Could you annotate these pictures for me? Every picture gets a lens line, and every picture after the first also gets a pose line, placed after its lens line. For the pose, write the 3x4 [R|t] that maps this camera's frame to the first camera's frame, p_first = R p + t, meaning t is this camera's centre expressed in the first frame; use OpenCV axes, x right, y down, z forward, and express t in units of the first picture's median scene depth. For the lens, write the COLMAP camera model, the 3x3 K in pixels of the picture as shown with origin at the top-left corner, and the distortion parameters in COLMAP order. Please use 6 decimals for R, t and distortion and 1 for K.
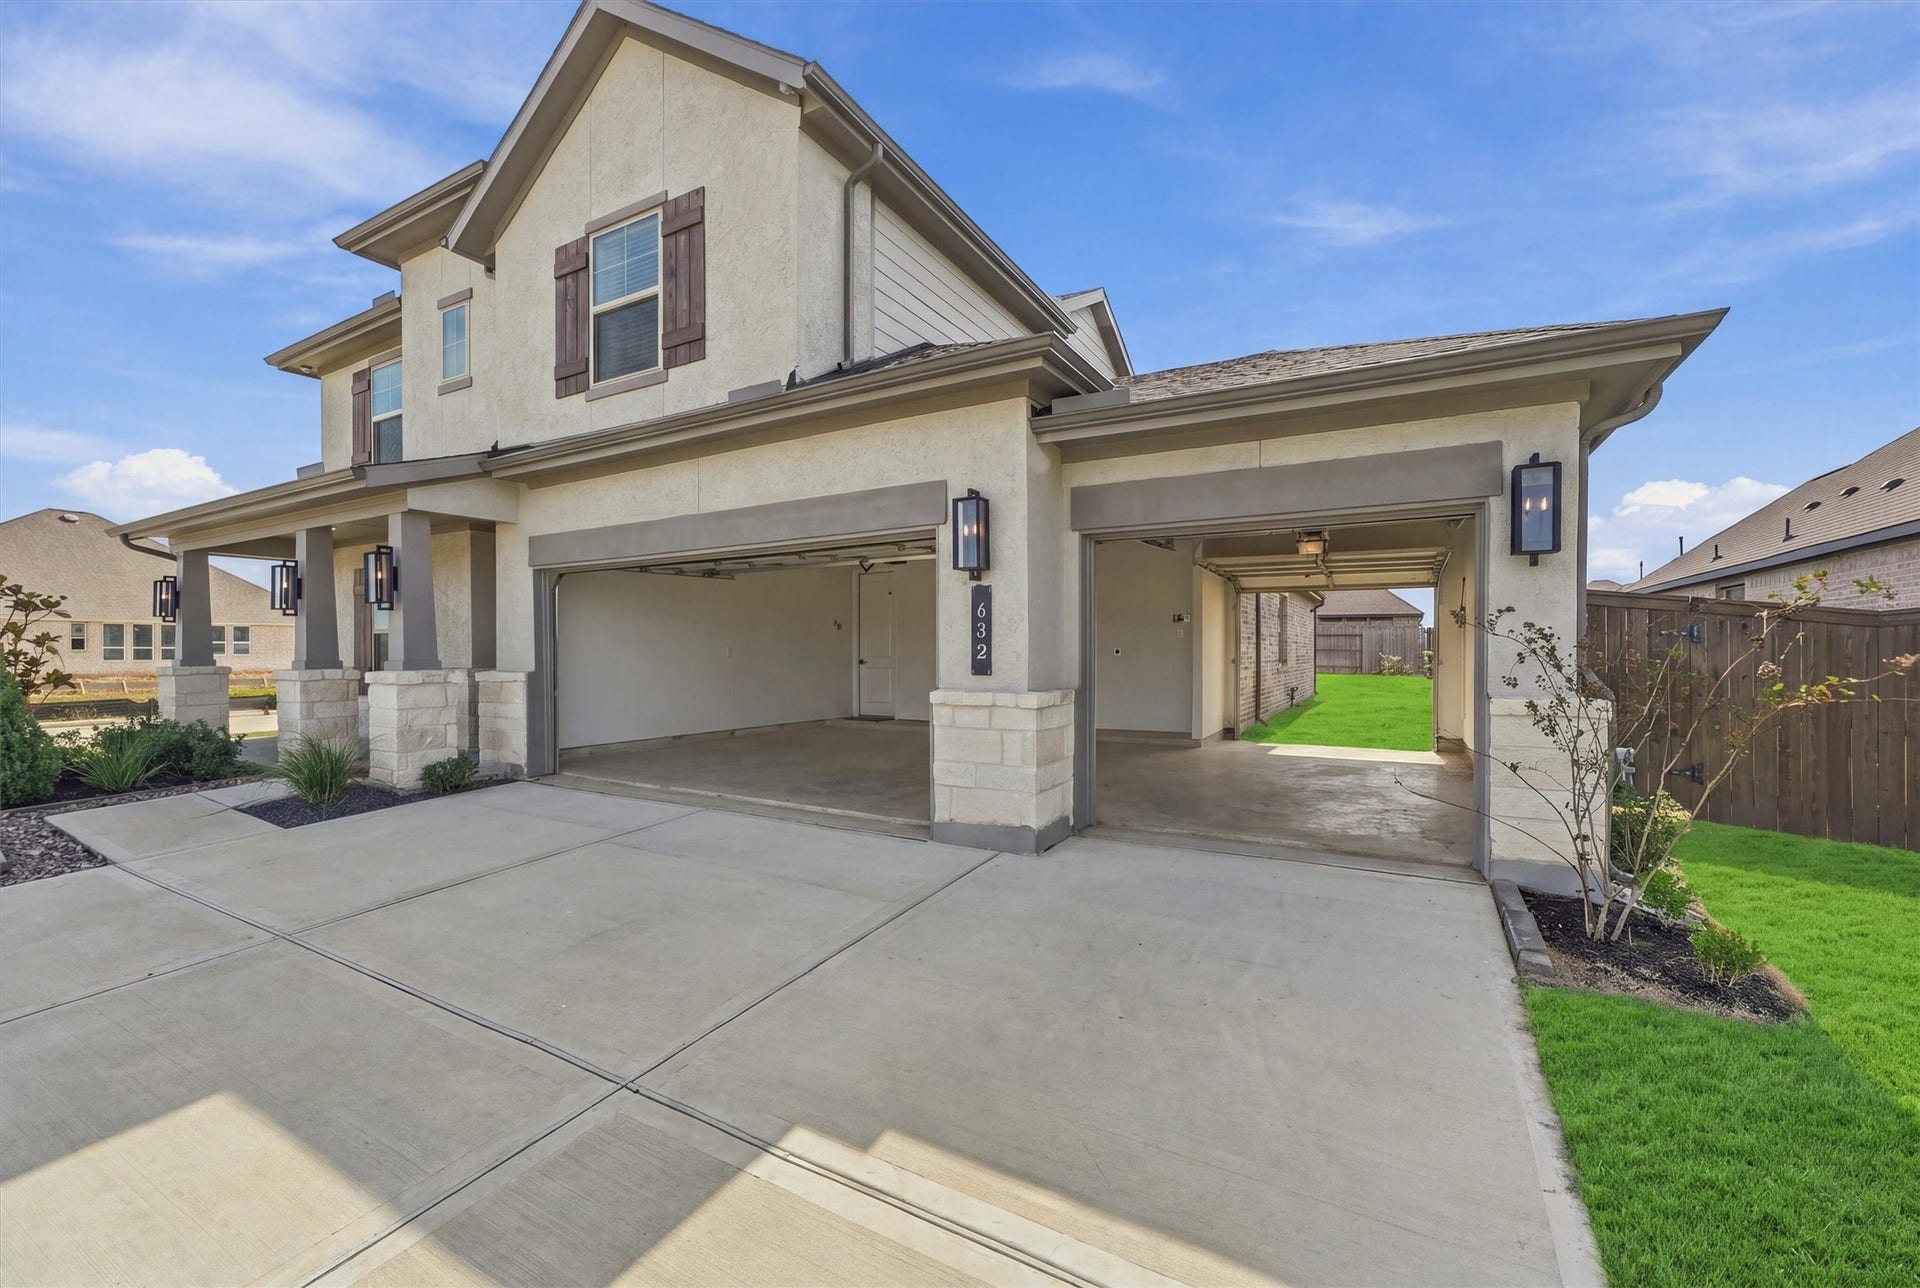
lens RADIAL K [[760.0, 0, 960.0], [0, 760.0, 644.0], [0, 0, 1]] dist [0.009976, 0.000168]
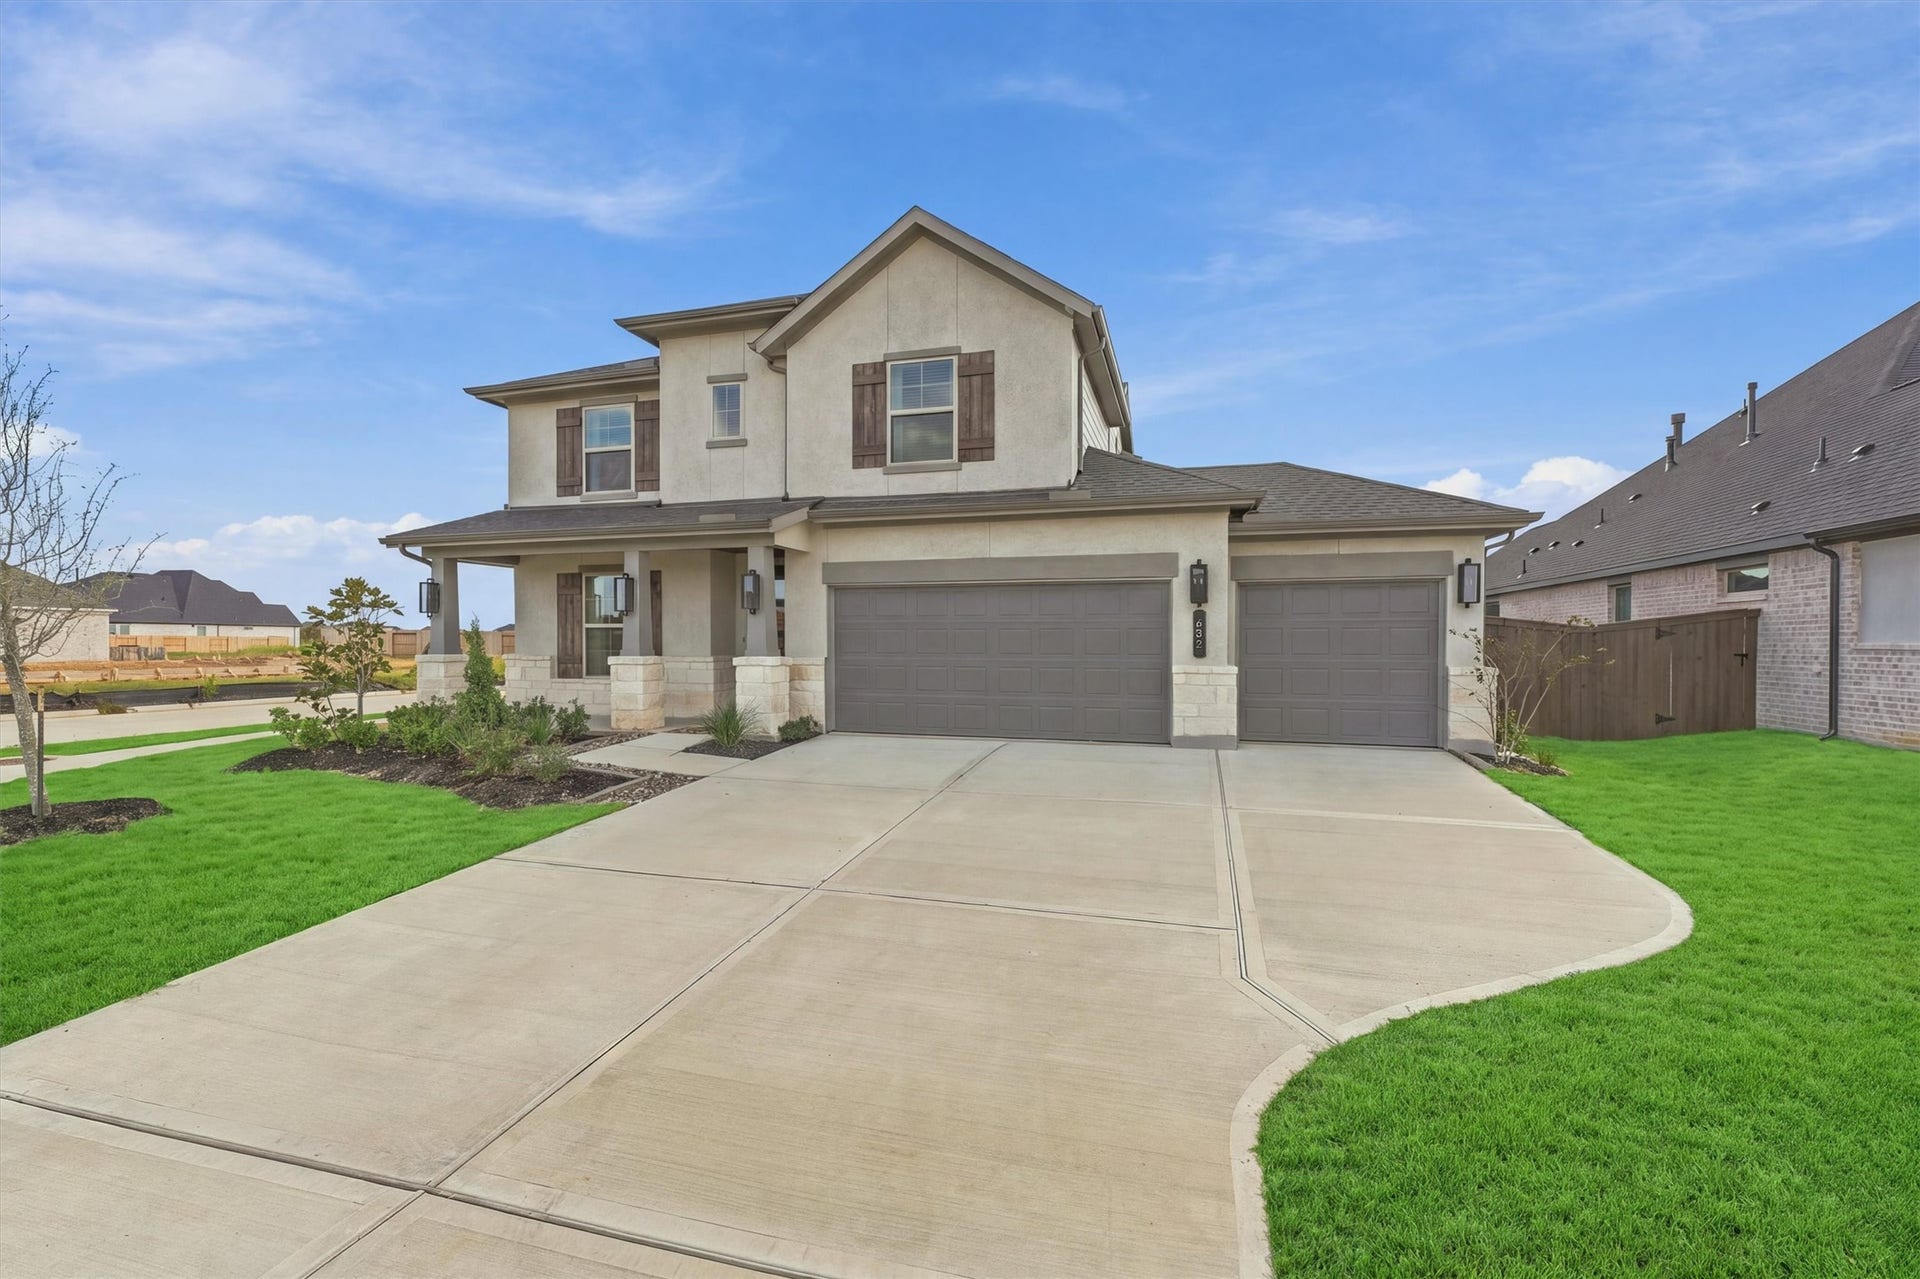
lens RADIAL K [[787.7, 0, 960.0], [0, 787.7, 639.5], [0, 0, 1]] dist [0.002017, 0.000080]
pose [[0.973741, -0.000633, 0.227658, -0.712932], [-0.003069, 0.999869, 0.015907, -0.024769], [-0.227638, -0.016188, 0.973611, -0.533575]]
